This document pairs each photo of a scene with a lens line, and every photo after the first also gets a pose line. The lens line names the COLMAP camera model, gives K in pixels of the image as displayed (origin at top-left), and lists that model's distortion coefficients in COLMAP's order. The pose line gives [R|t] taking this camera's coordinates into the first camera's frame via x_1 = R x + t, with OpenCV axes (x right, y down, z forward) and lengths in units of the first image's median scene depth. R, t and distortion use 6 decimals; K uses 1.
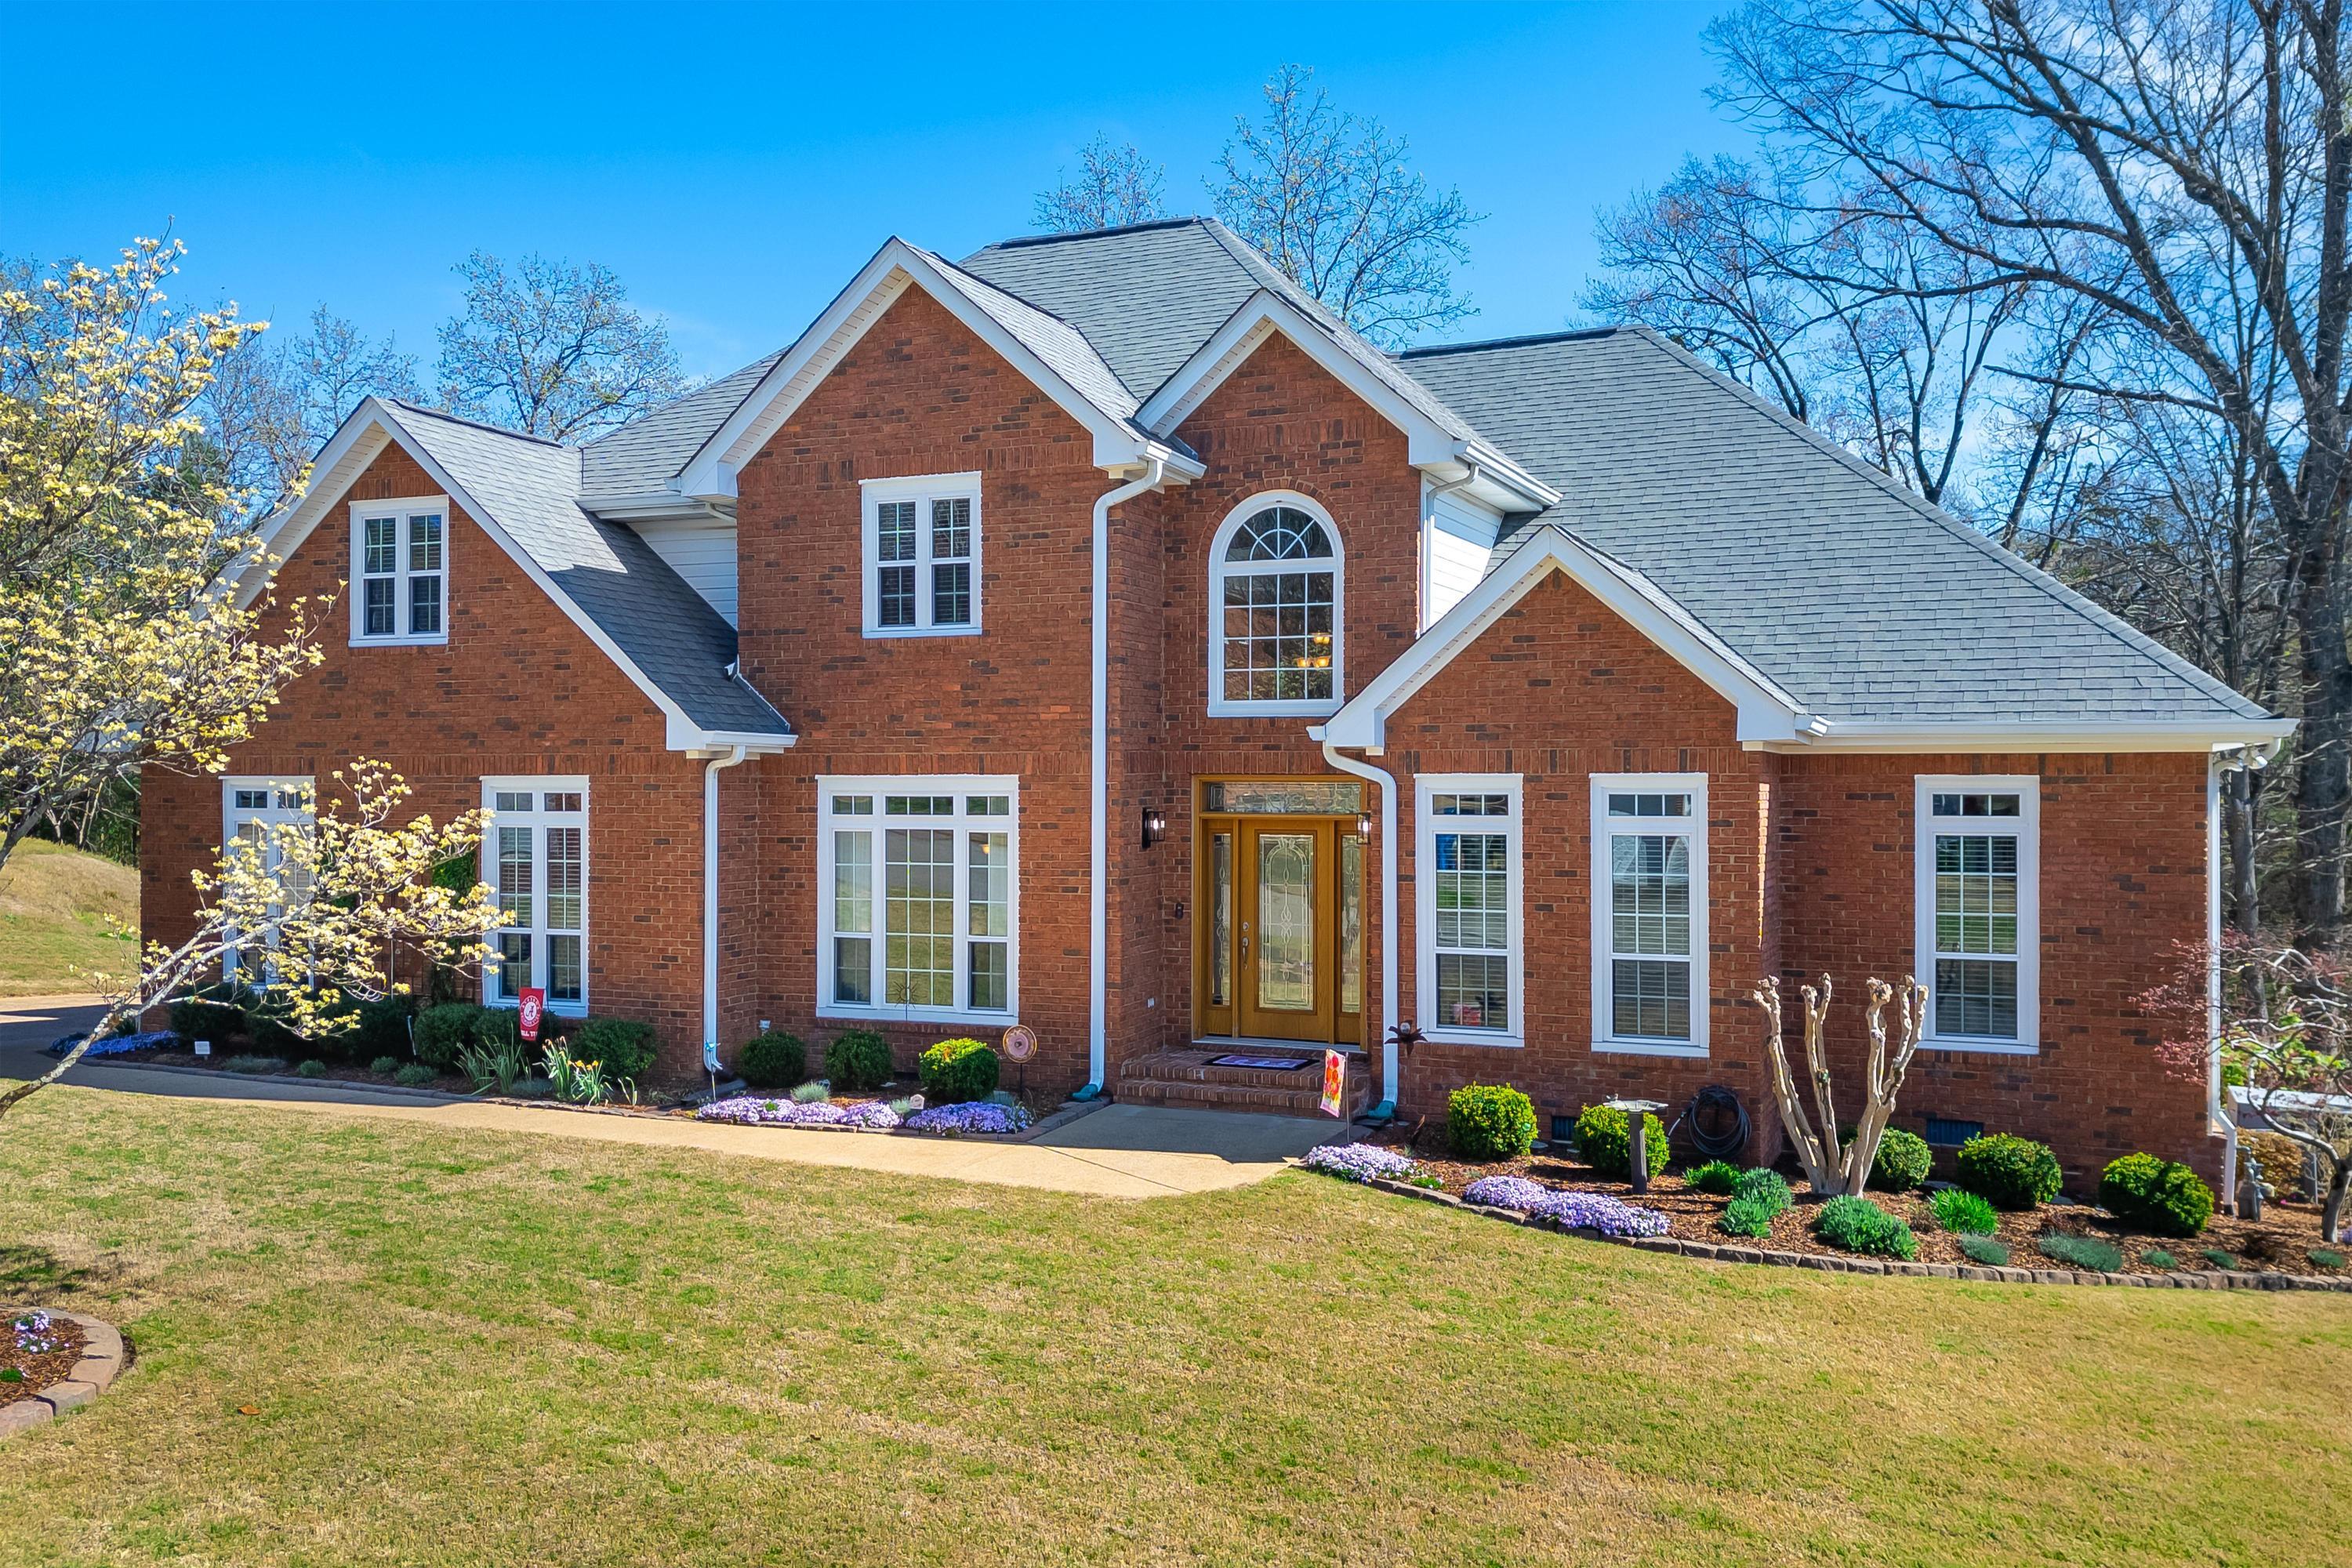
lens RADIAL K [[2072.1, 0, 1176.0], [0, 2072.1, 784.0], [0, 0, 1]] dist [0.075580, -0.093465]
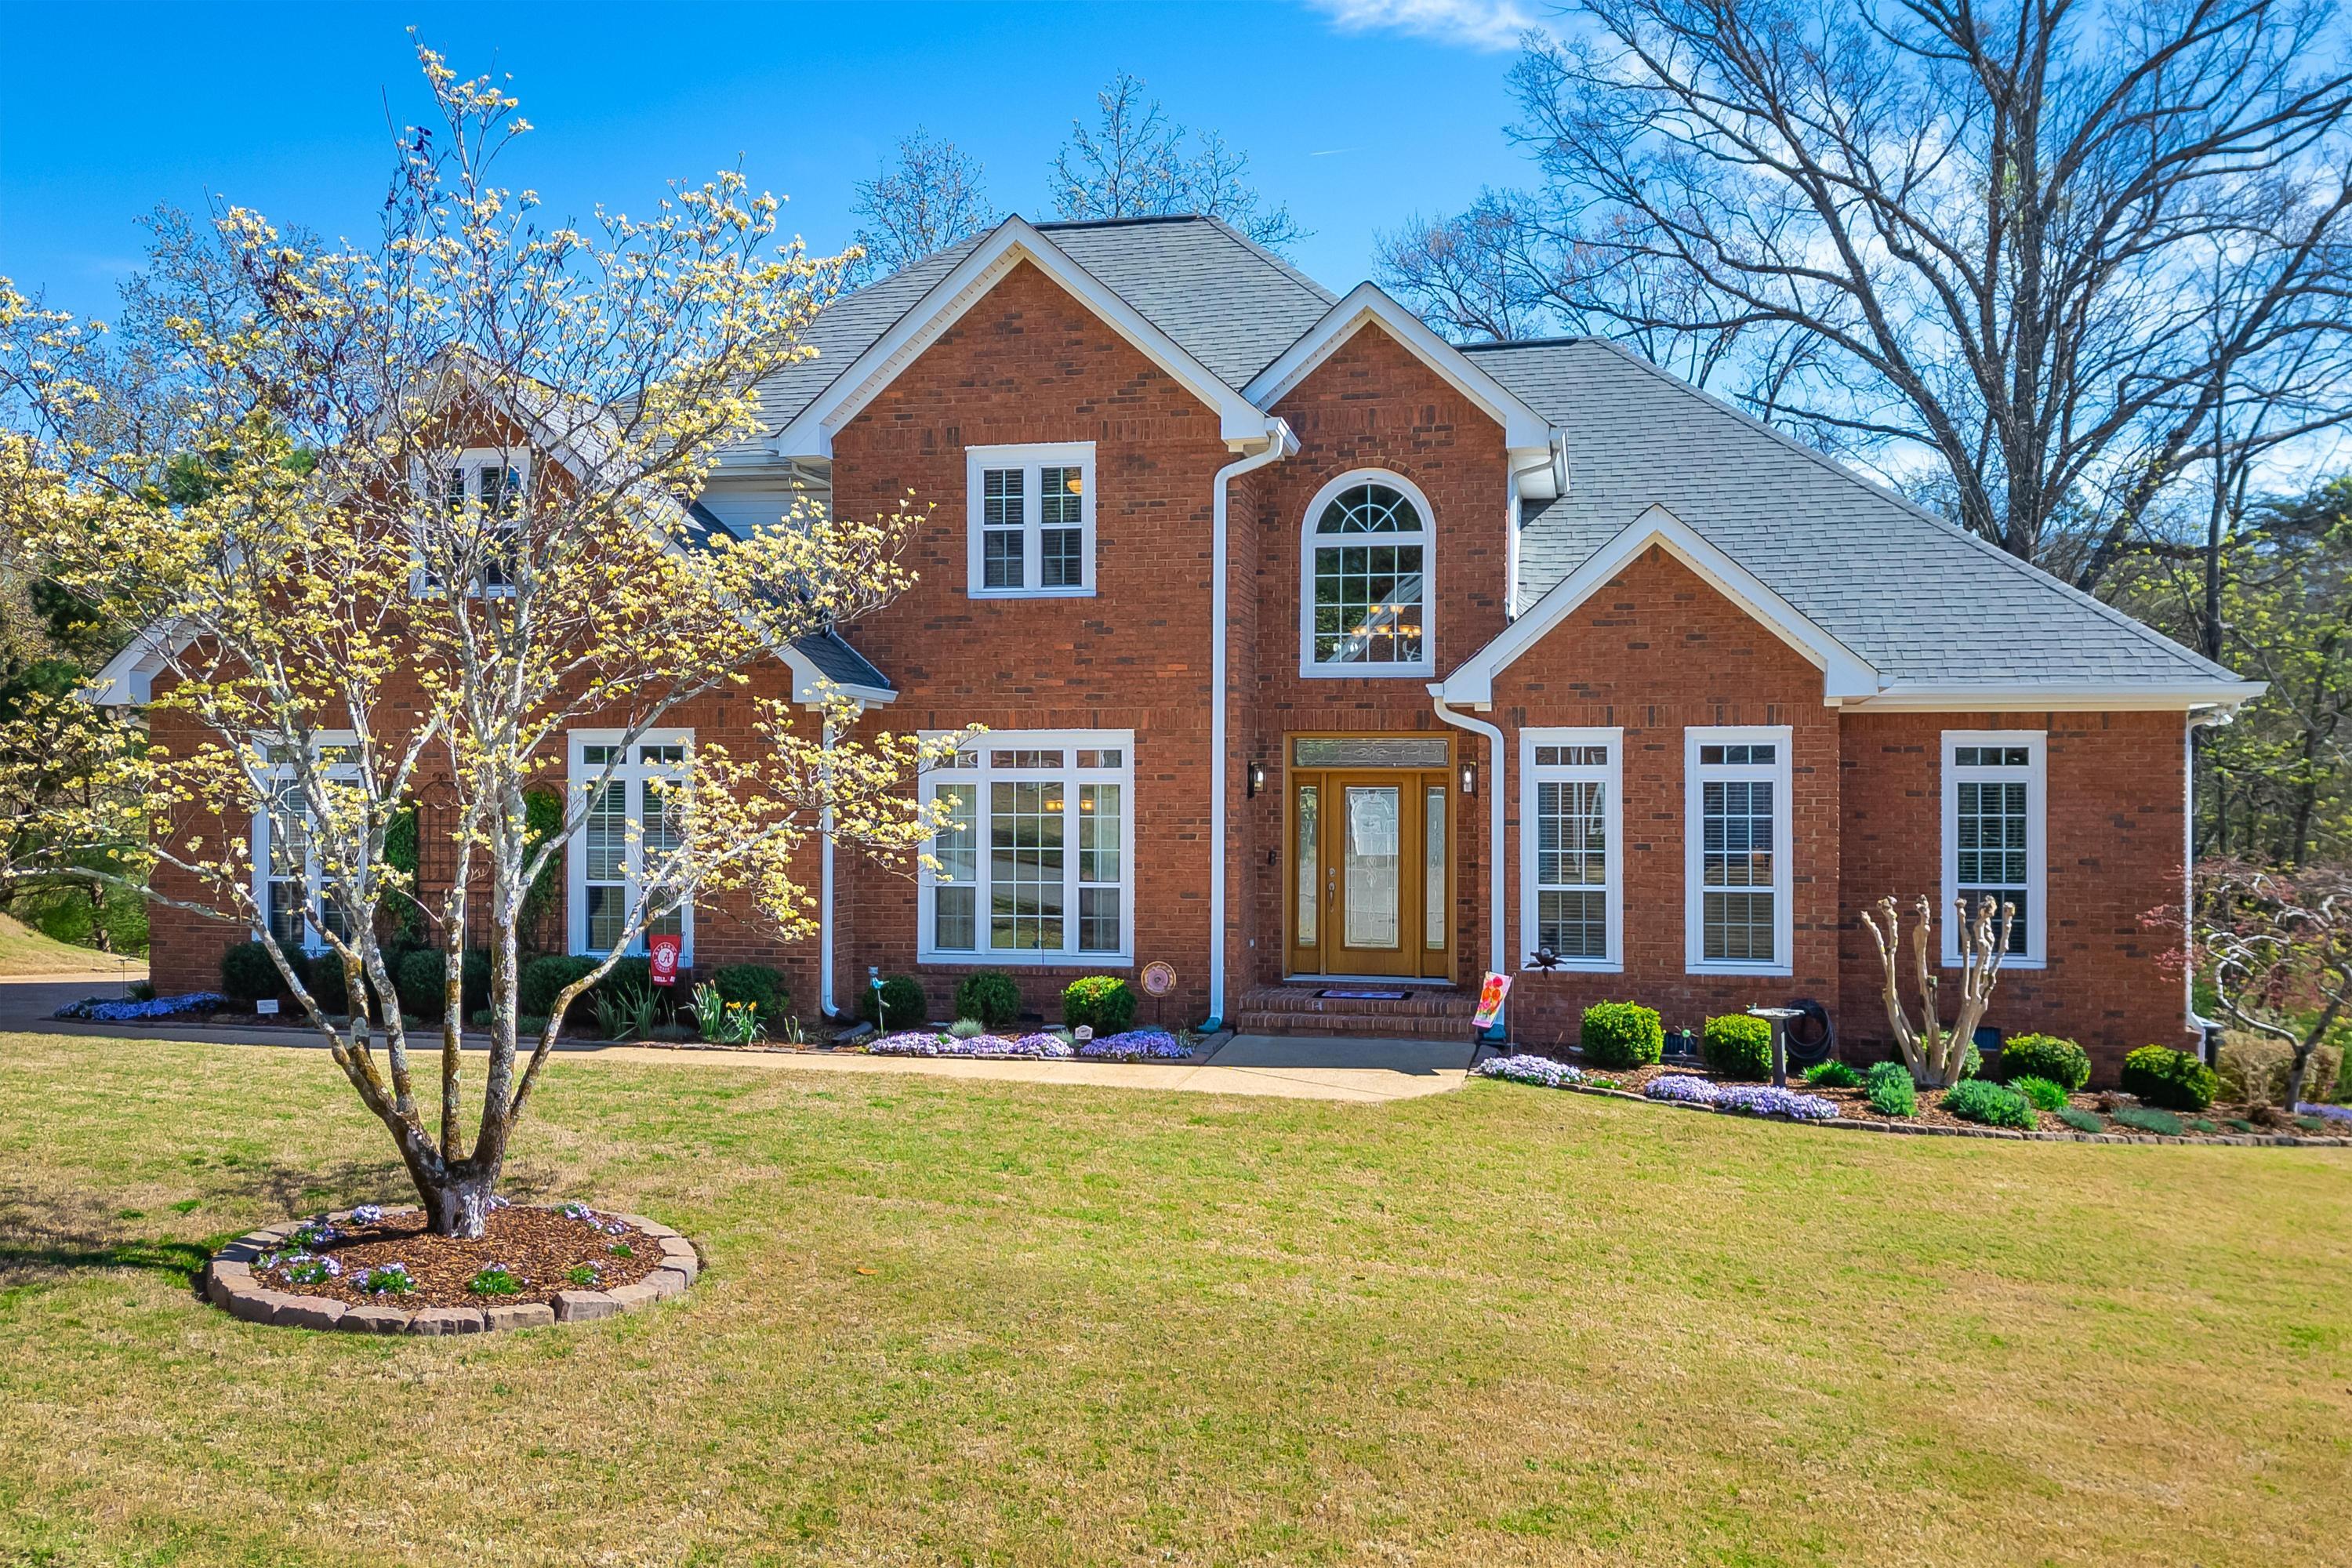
lens RADIAL K [[2047.9, 0, 1230.2], [0, 2047.9, 782.5], [0, 0, 1]] dist [0.100159, -0.198115]
pose [[0.978190, 0.002720, 0.207693, -0.260861], [-0.001815, 0.999988, -0.004546, 0.029343], [-0.207703, 0.004070, 0.978183, -0.036630]]
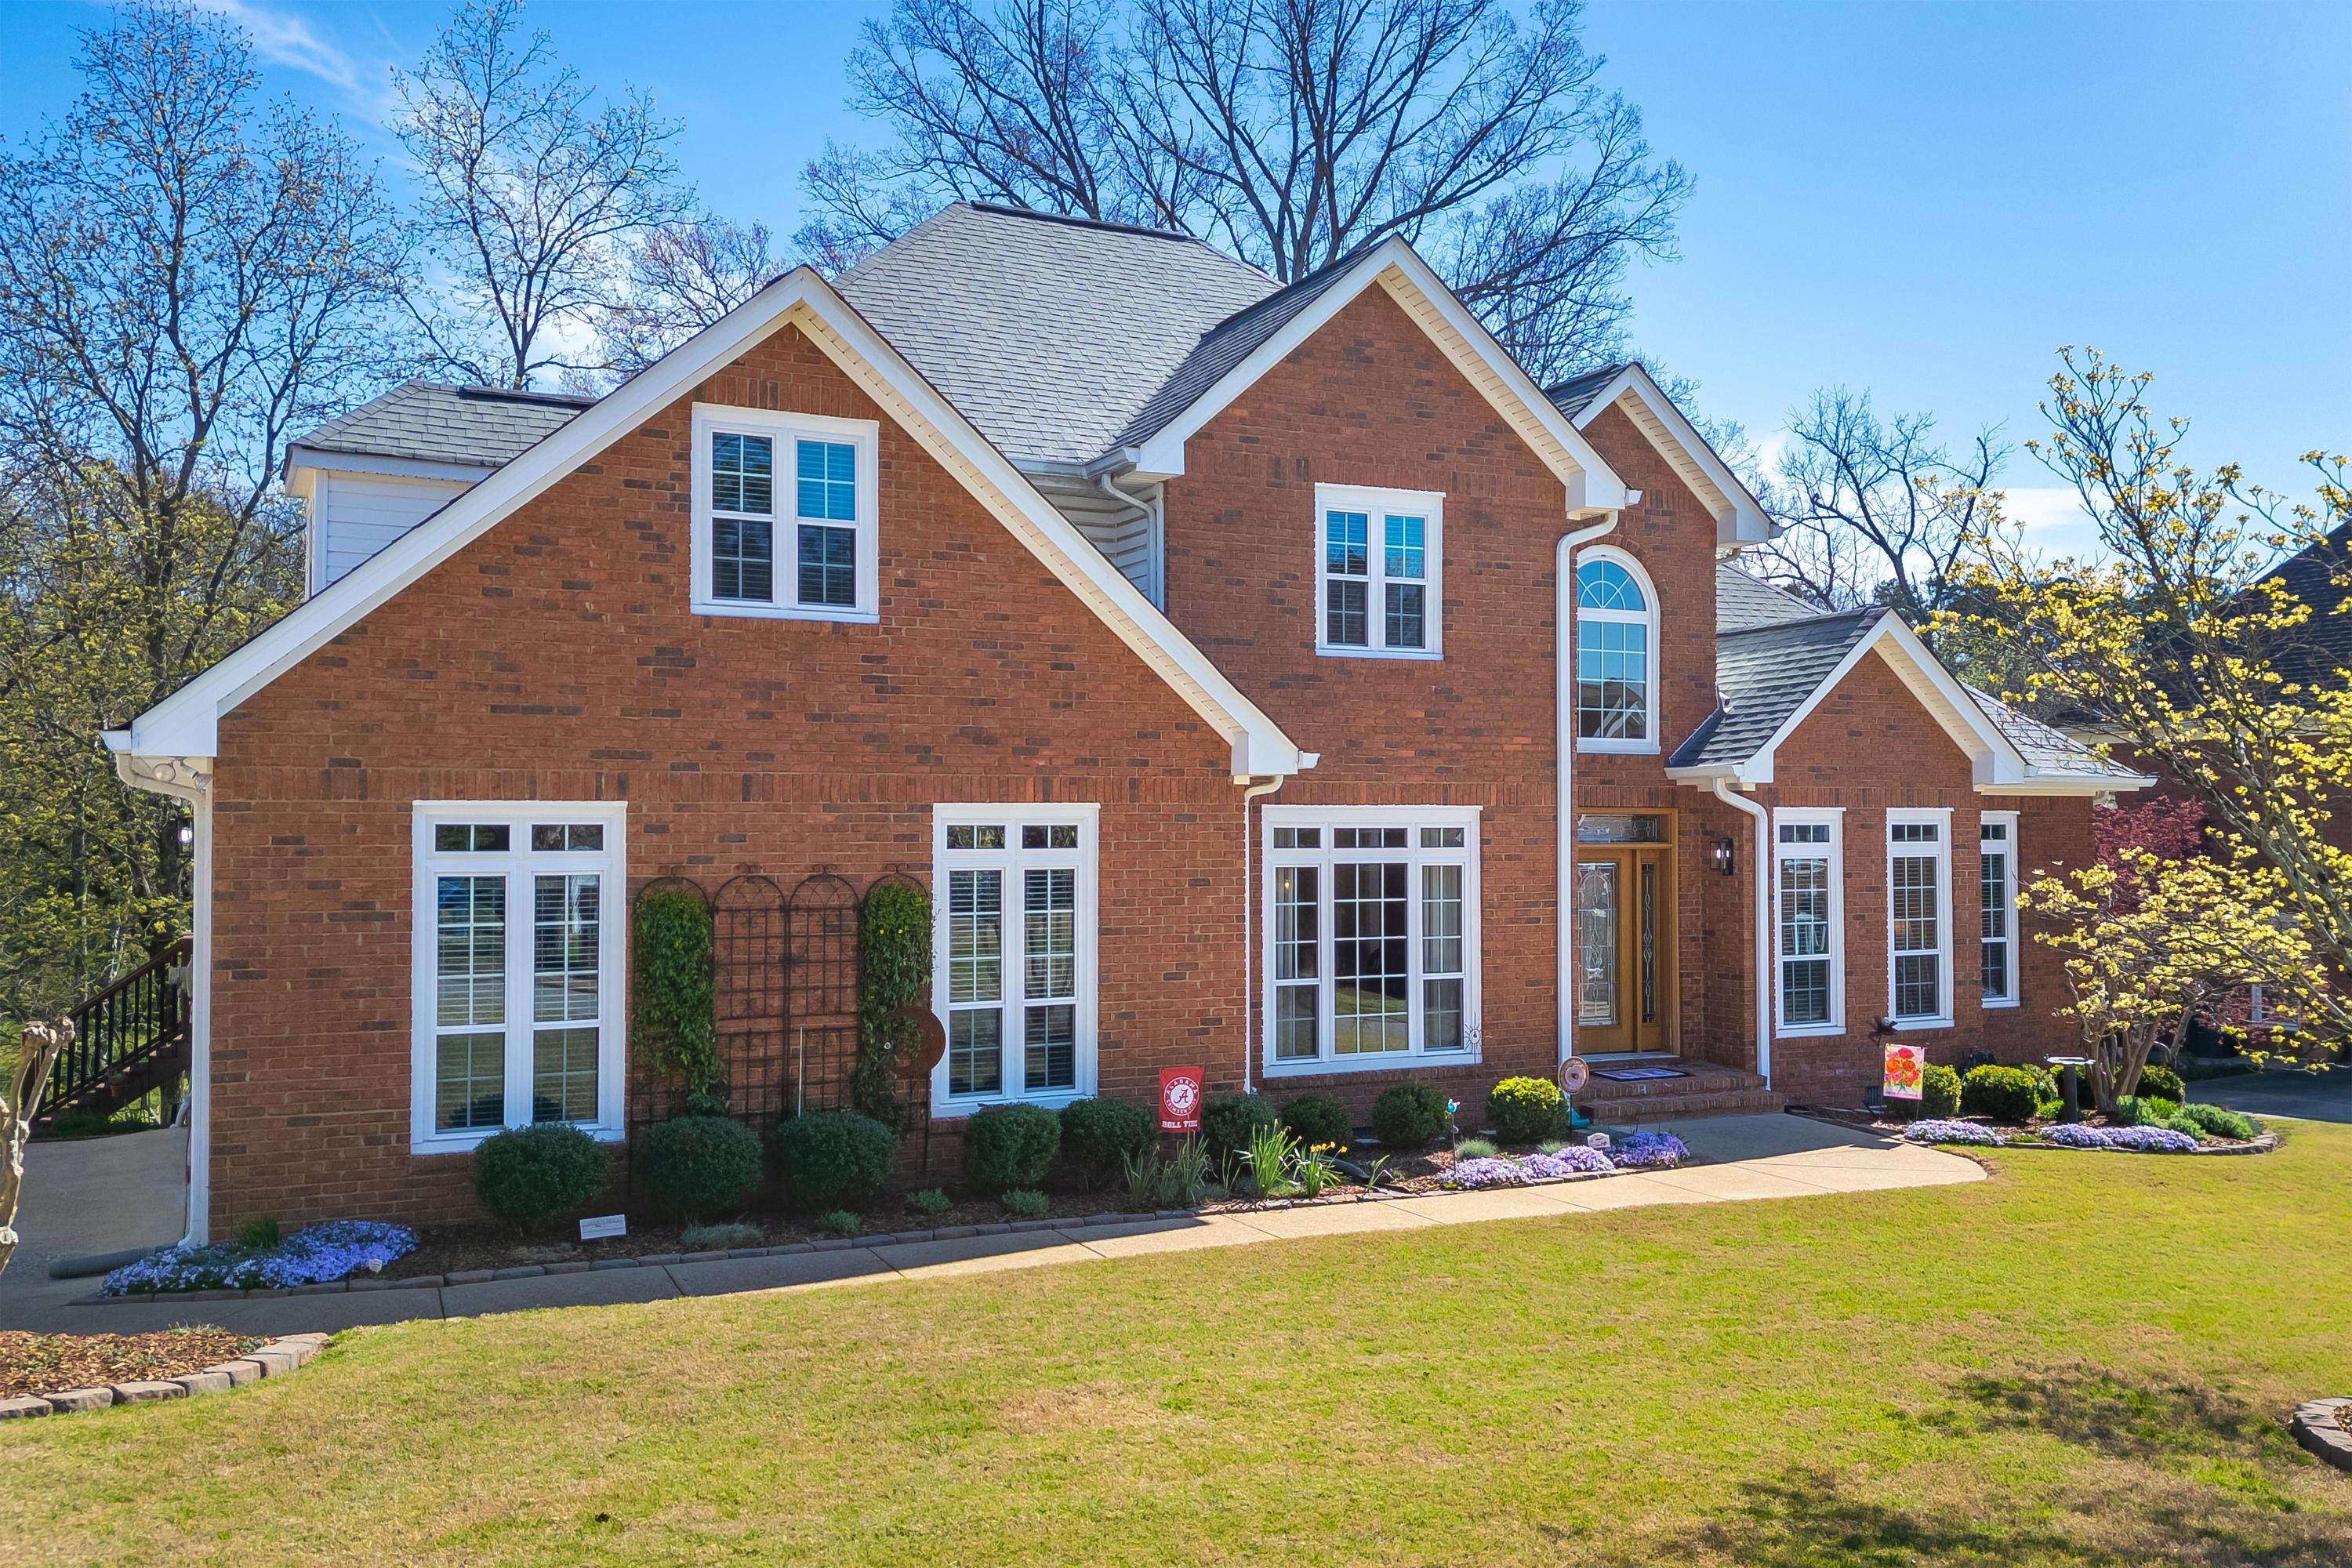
lens RADIAL K [[2047.9, 0, 1230.2], [0, 2047.9, 782.5], [0, 0, 1]] dist [0.100159, -0.198115]
pose [[0.608562, 0.014404, 0.793375, -0.980949], [-0.001130, 0.999850, -0.017286, 0.001551], [-0.793505, 0.009623, 0.608487, 0.533232]]
